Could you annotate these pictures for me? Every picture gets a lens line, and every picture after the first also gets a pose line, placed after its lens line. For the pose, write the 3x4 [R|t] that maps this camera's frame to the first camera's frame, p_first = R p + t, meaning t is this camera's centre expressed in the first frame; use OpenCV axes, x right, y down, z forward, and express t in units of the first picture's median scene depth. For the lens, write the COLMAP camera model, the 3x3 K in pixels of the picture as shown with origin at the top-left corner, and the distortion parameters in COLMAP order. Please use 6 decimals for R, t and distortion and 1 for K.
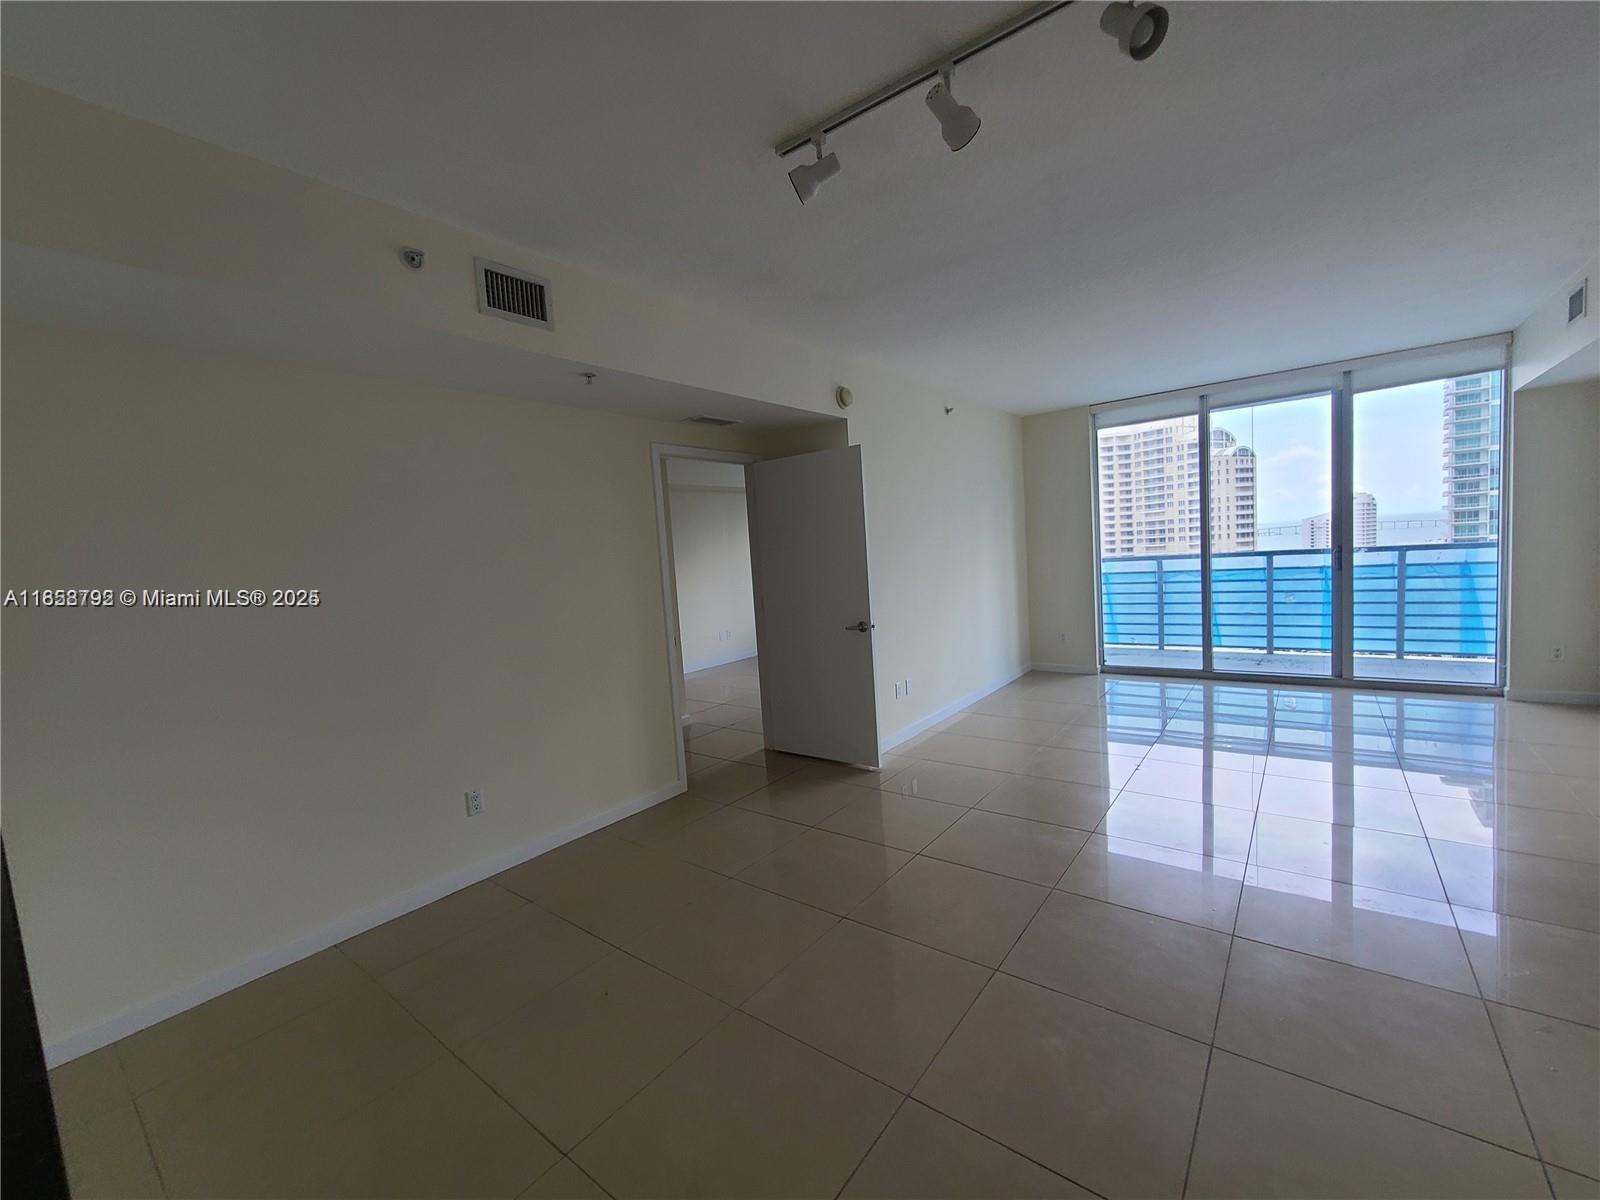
lens RADIAL K [[650.7, 0, 798.9], [0, 650.7, 598.0], [0, 0, 1]] dist [-0.002628, -0.000746]
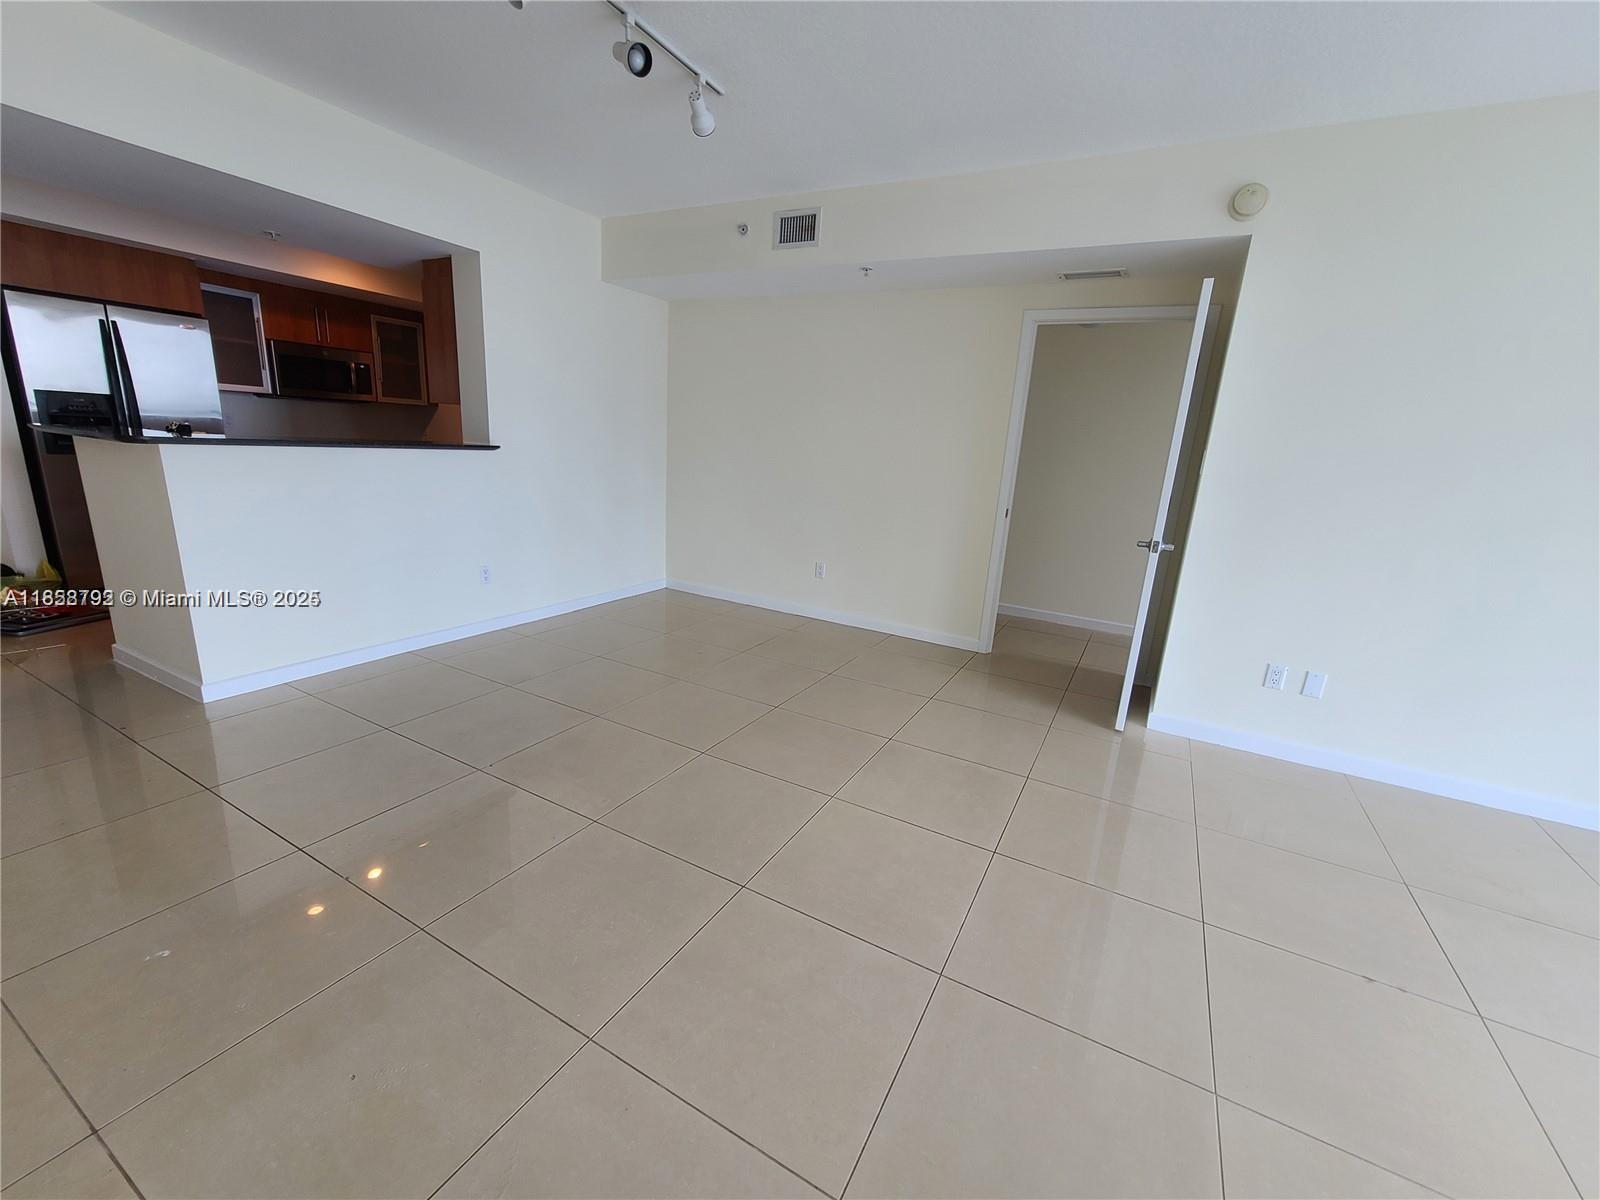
lens RADIAL K [[650.7, 0, 801.4], [0, 650.7, 609.6], [0, 0, 1]] dist [-0.002628, -0.000746]
pose [[0.154985, 0.318667, -0.935110, 0.516285], [-0.143817, 0.943742, 0.297773, -0.033412], [0.977393, 0.088334, 0.192095, 0.326817]]
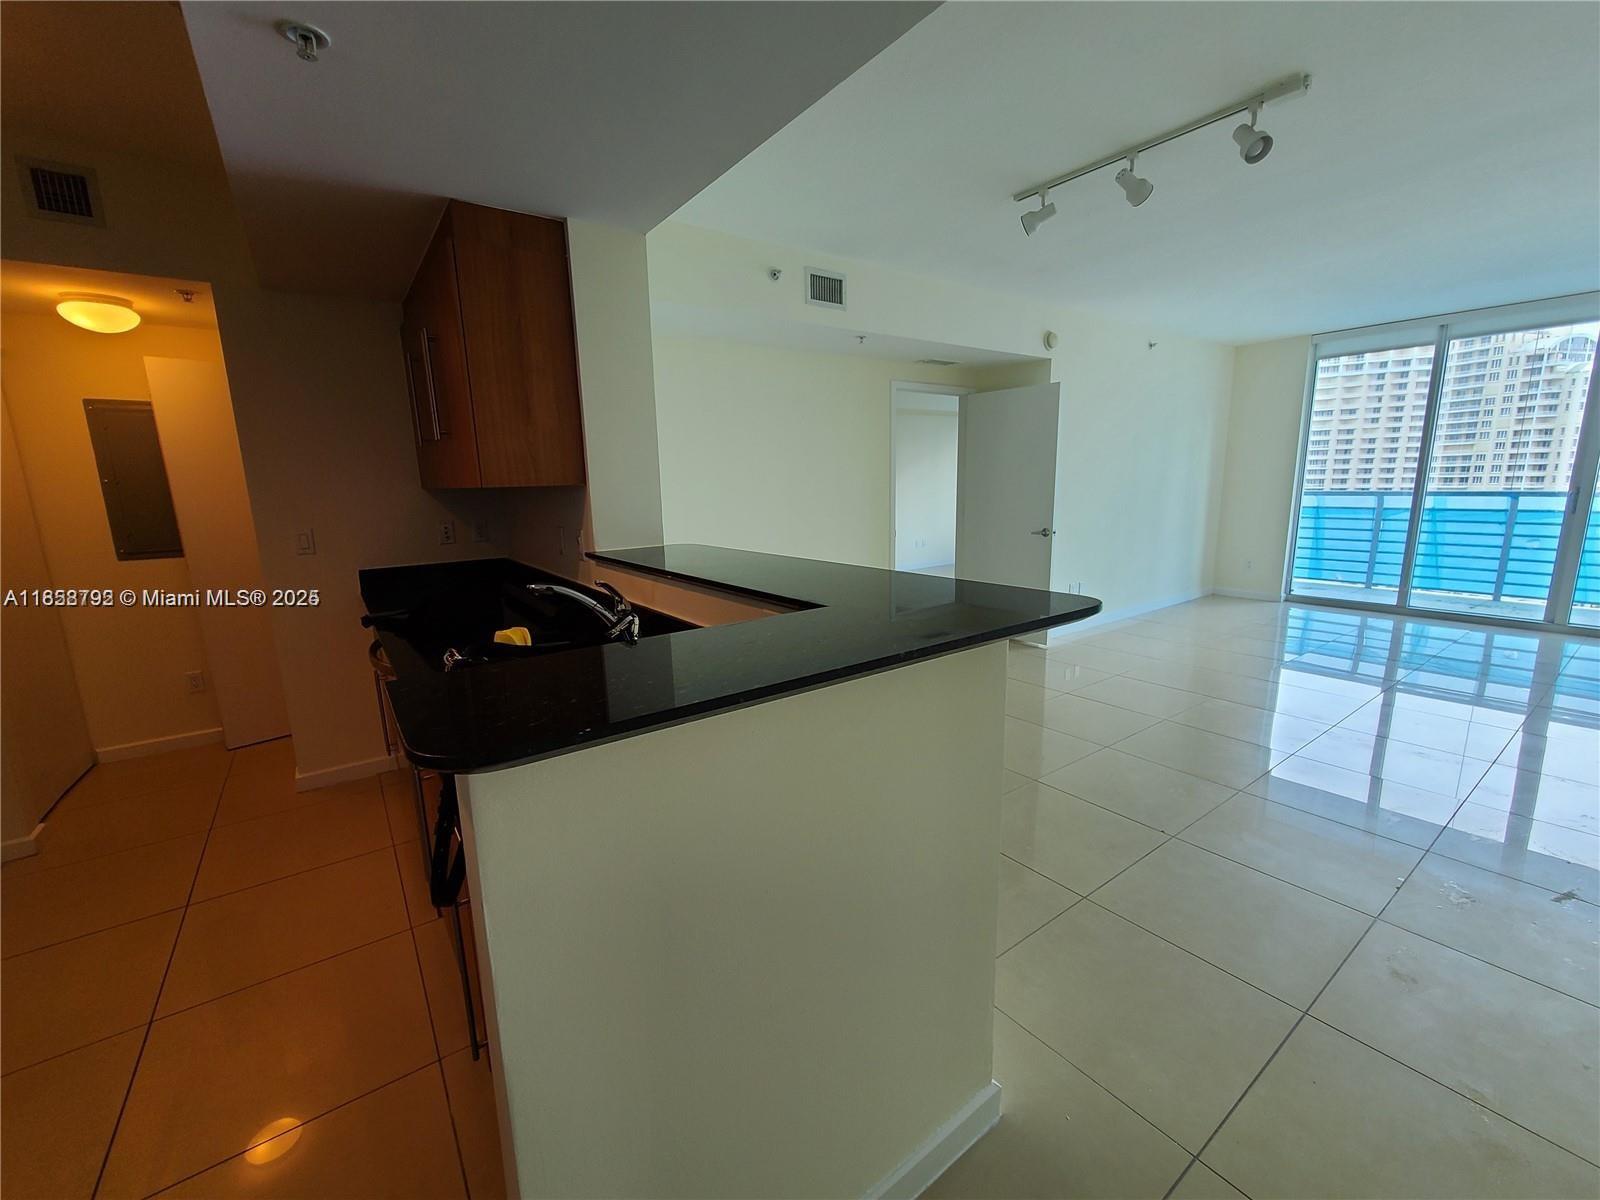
lens RADIAL K [[650.7, 0, 800.8], [0, 650.7, 607.6], [0, 0, 1]] dist [-0.002628, -0.000746]
pose [[0.959673, 0.096861, -0.263905, -0.006392], [-0.060261, 0.987824, 0.143429, 0.024963], [0.274584, -0.121742, 0.953825, -0.234491]]
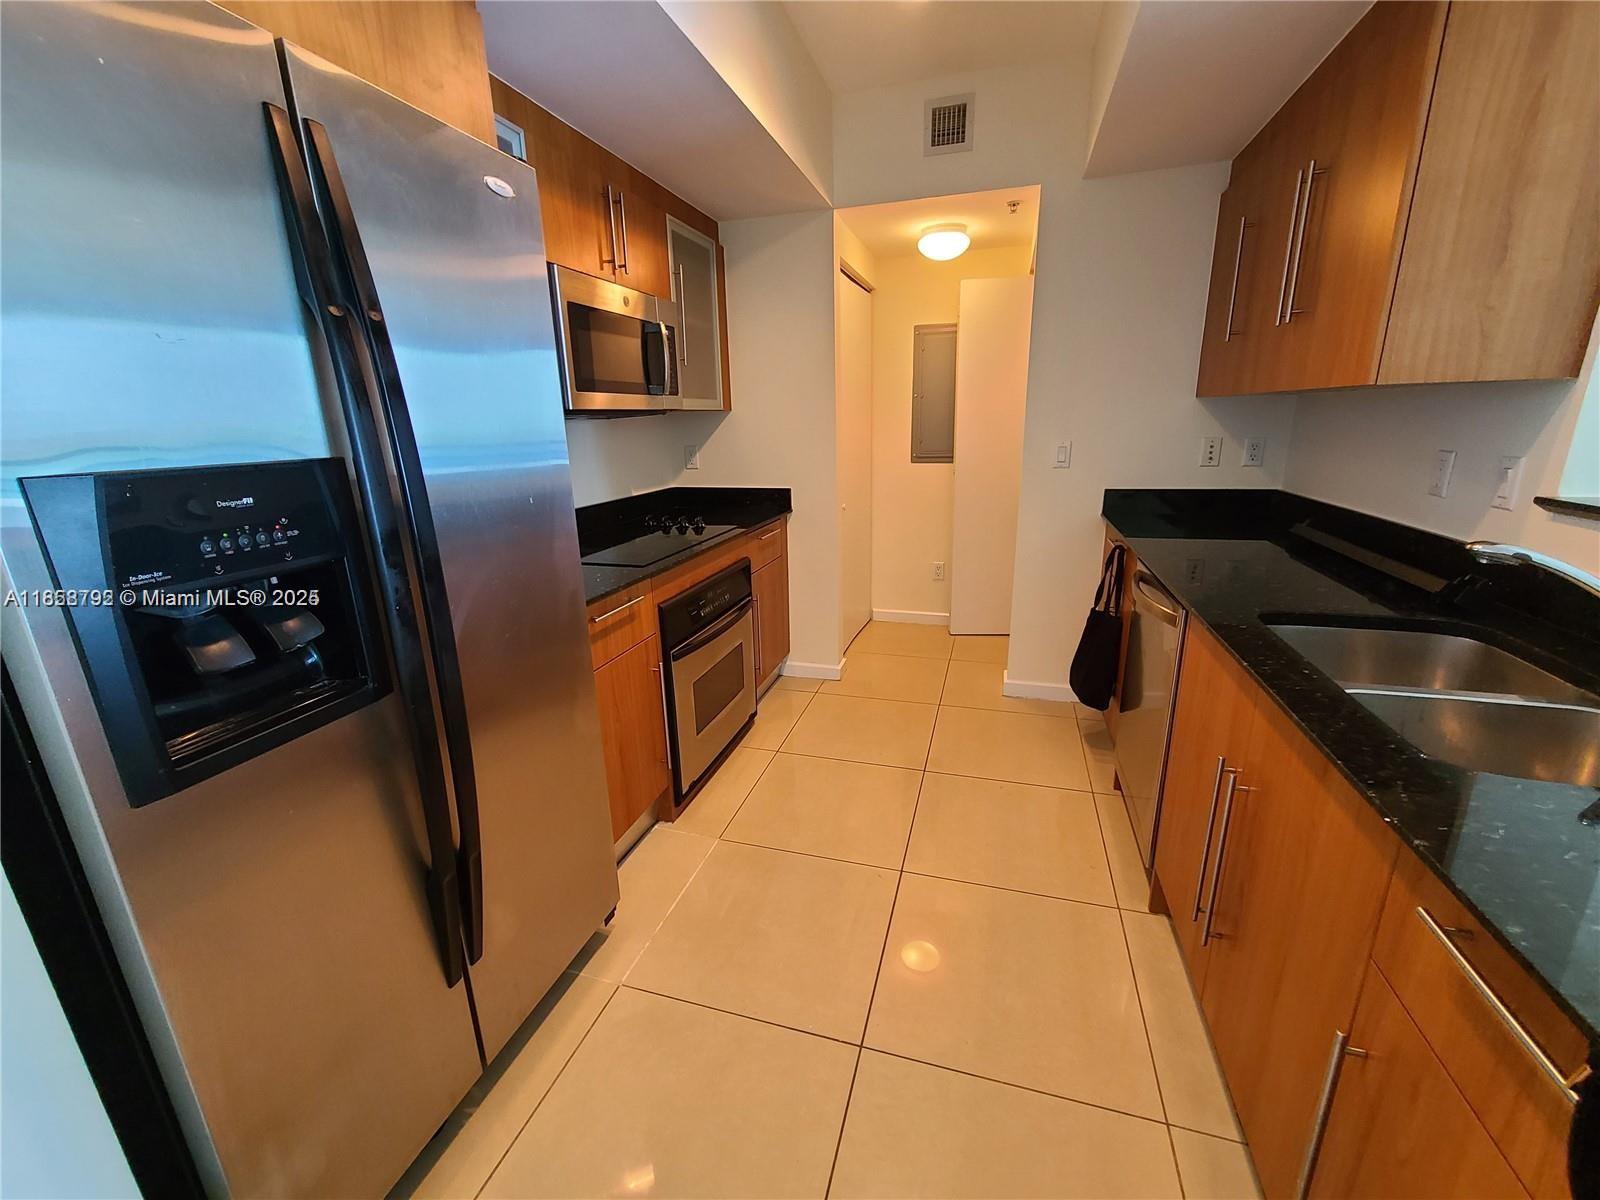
lens RADIAL K [[650.7, 0, 797.1], [0, 650.7, 608.1], [0, 0, 1]] dist [-0.002628, -0.000746]
pose [[0.354152, 0.314505, -0.880718, -0.111882], [-0.060318, 0.947475, 0.314089, 0.037189], [0.933241, -0.058112, 0.354520, -0.222204]]
